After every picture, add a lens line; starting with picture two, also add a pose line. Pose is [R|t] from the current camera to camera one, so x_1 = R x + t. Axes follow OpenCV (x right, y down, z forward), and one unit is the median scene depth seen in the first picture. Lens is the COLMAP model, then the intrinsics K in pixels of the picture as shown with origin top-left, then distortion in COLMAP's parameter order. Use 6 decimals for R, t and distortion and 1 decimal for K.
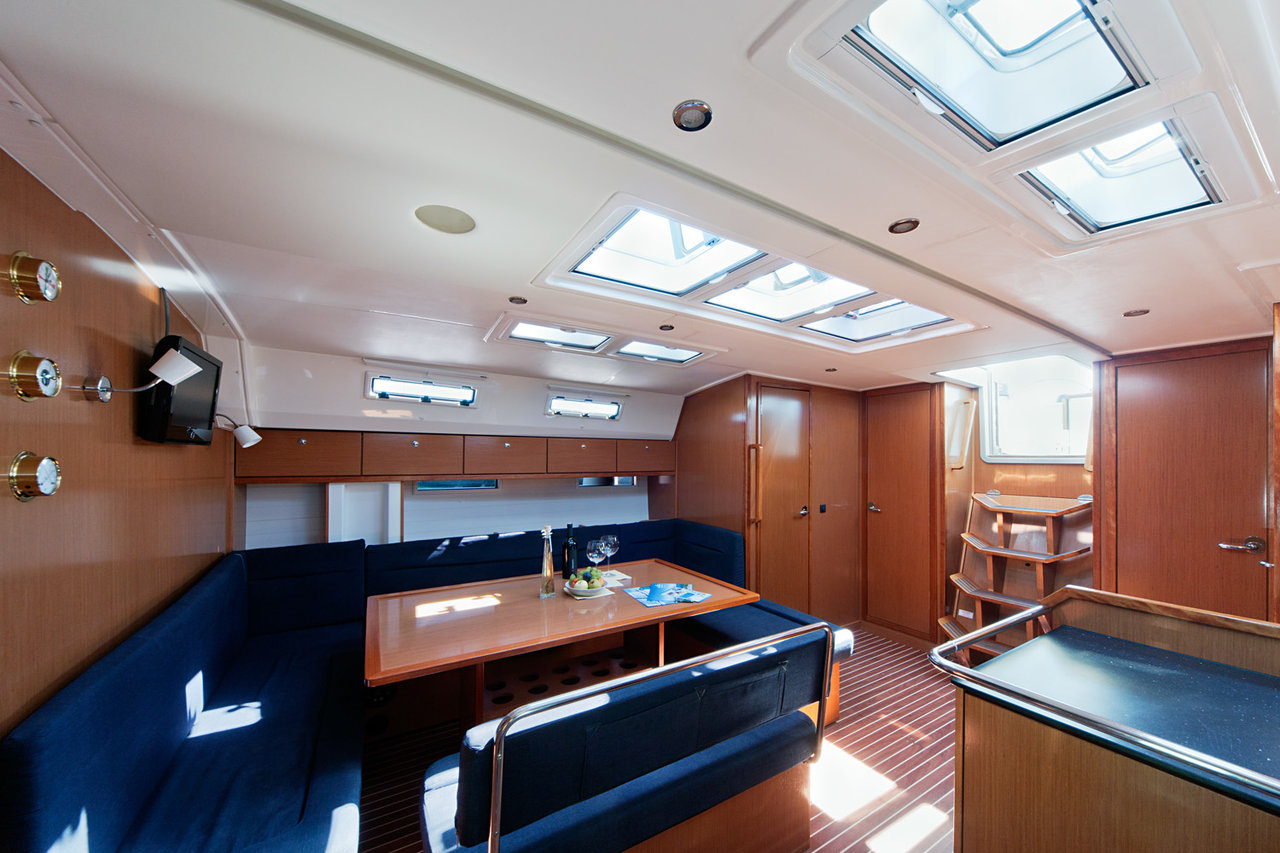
lens RADIAL K [[430.1, 0, 640.9], [0, 430.1, 446.2], [0, 0, 1]] dist [-0.000524, -0.000003]
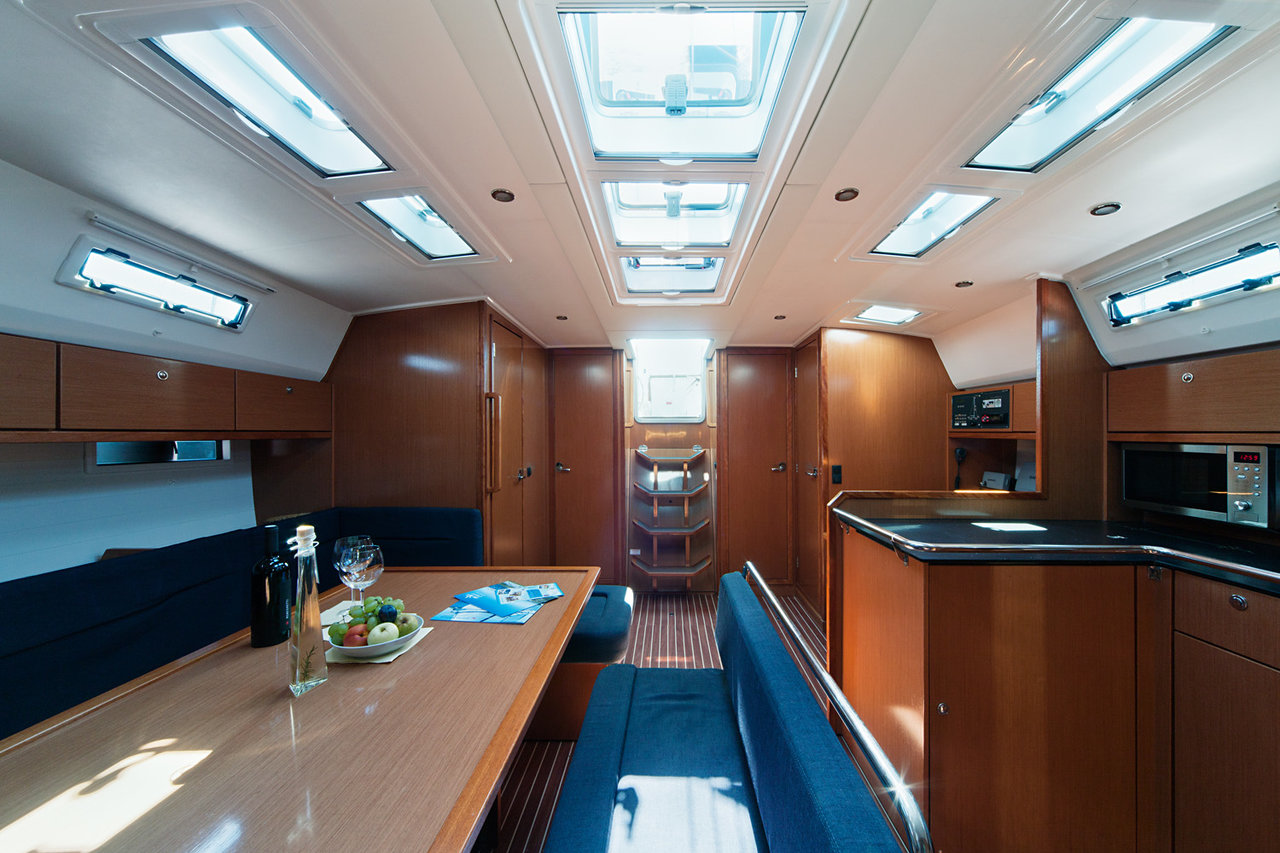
lens RADIAL K [[468.9, 0, 640.0], [0, 468.9, 426.5], [0, 0, 1]] dist [0.001324, 0.000215]
pose [[0.542761, 0.010334, 0.839824, -0.335267], [-0.019909, 0.999802, 0.000564, 0.055831], [-0.839651, -0.017026, 0.542859, 0.342880]]
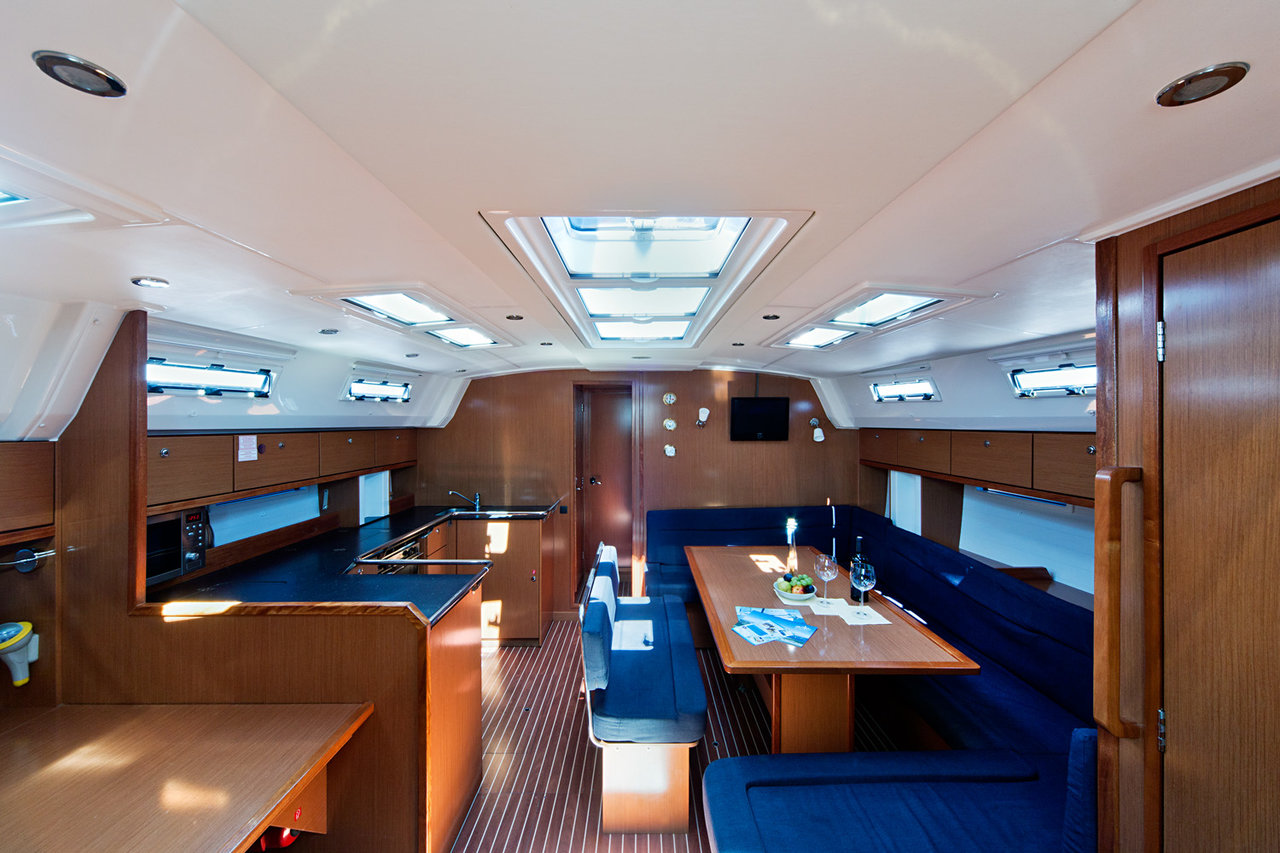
lens RADIAL K [[468.9, 0, 640.0], [0, 468.9, 426.5], [0, 0, 1]] dist [0.001324, 0.000215]
pose [[-0.507236, 0.003811, -0.861799, 0.777438], [0.018453, 0.999809, -0.006440, -0.040571], [0.861609, -0.019169, -0.507210, 0.974150]]
